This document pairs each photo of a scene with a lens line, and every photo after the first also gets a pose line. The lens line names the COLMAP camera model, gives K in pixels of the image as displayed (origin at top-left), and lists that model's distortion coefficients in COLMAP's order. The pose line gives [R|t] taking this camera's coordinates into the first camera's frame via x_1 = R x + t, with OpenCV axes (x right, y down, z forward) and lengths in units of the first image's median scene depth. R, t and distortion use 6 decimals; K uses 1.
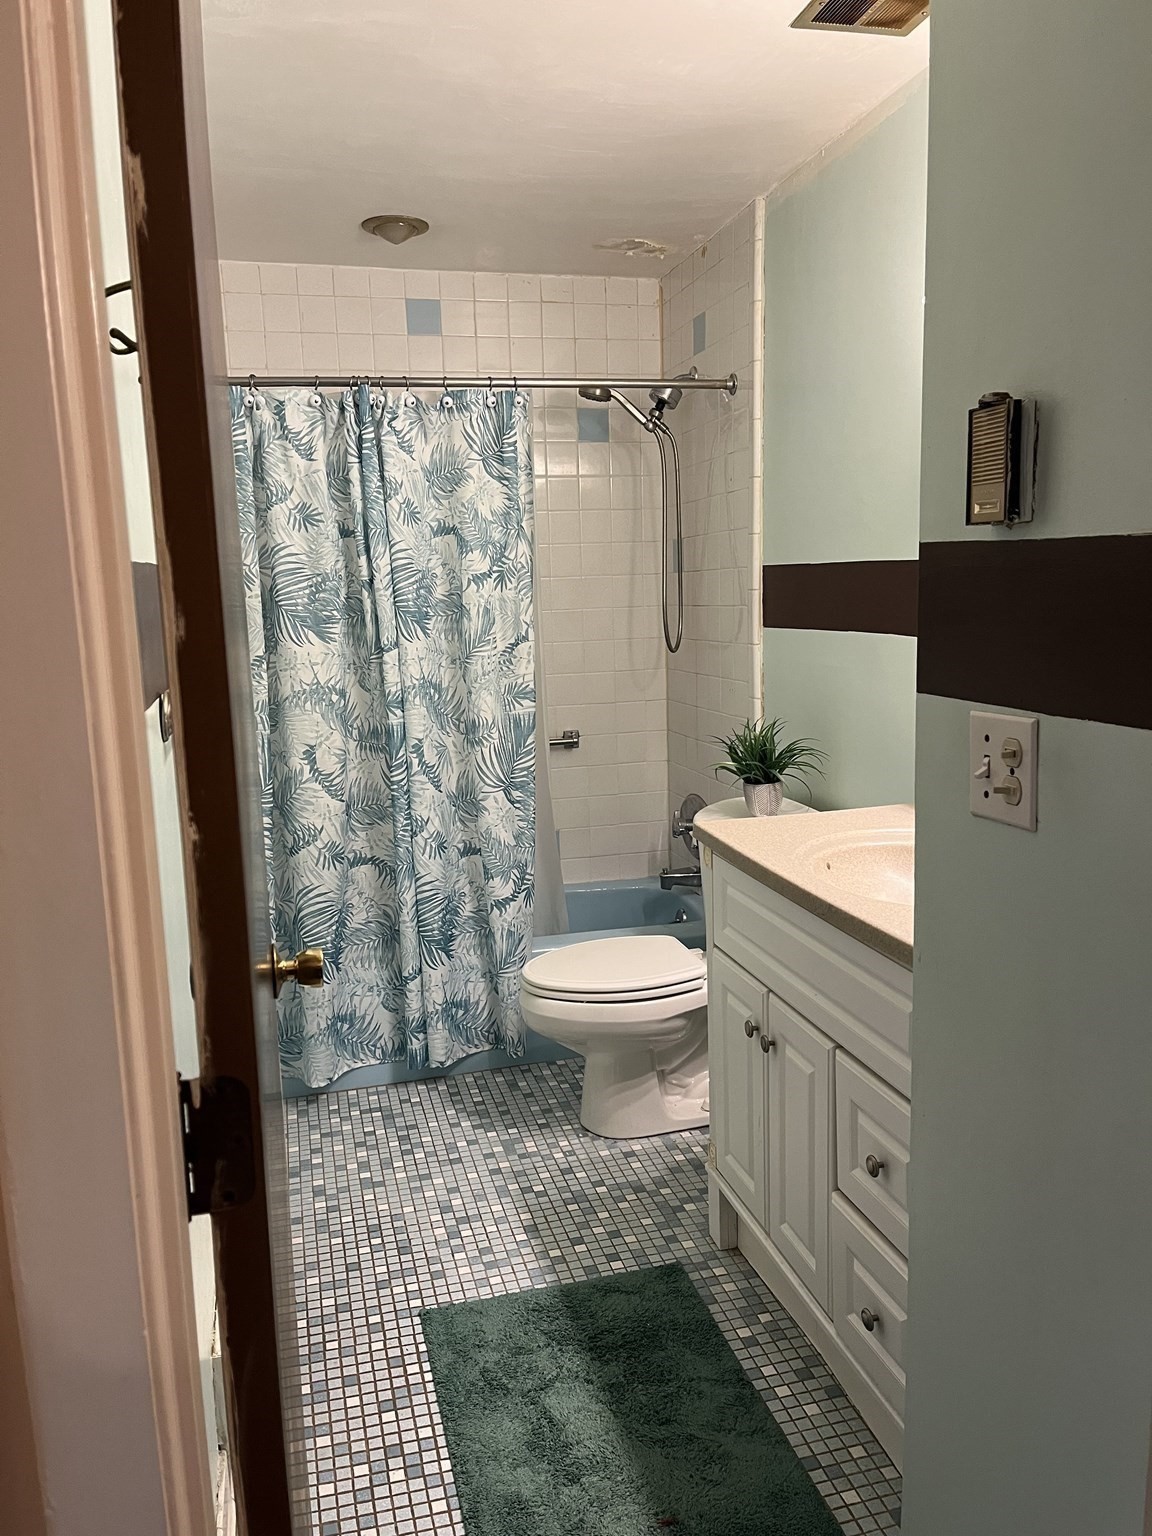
lens RADIAL K [[1163.3, 0, 575.7], [0, 1163.3, 769.1], [0, 0, 1]] dist [0.049972, -0.047766]
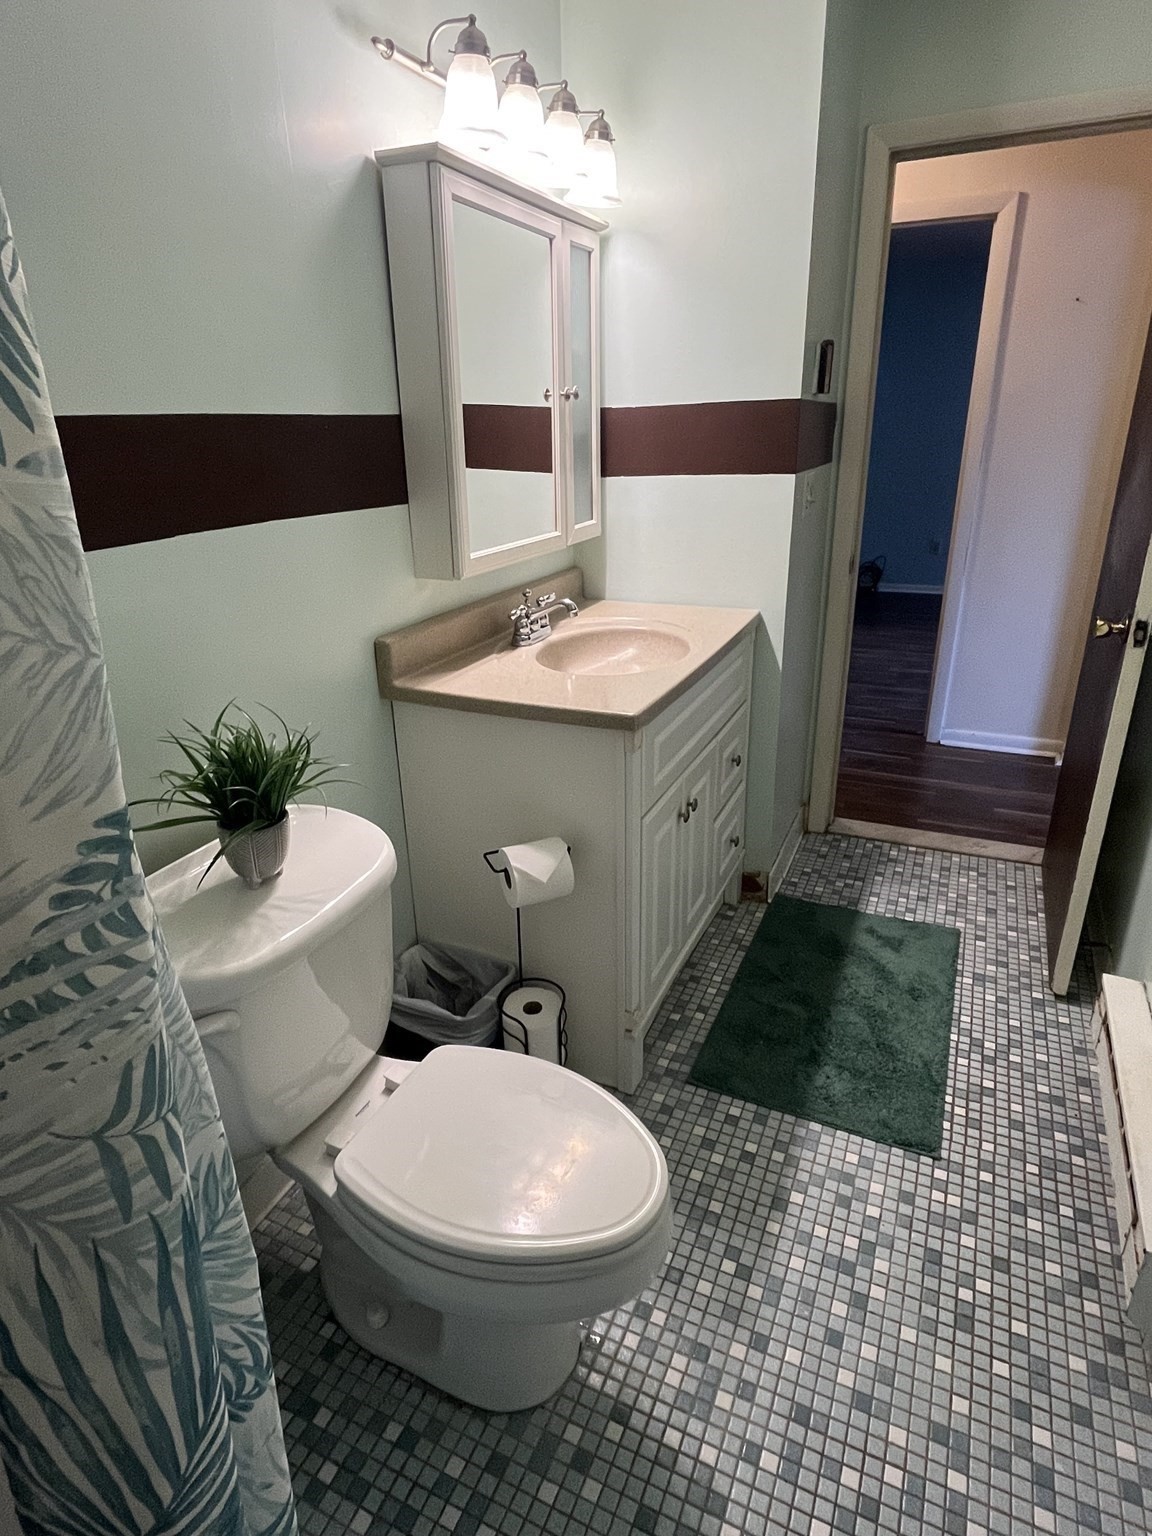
lens RADIAL K [[854.0, 0, 575.4], [0, 854.0, 762.9], [0, 0, 1]] dist [-0.004345, -0.000461]
pose [[-0.769798, -0.196705, 0.607222, -0.256566], [0.147069, 0.871071, 0.468621, -0.228207], [-0.621114, 0.450047, -0.641619, 1.429522]]
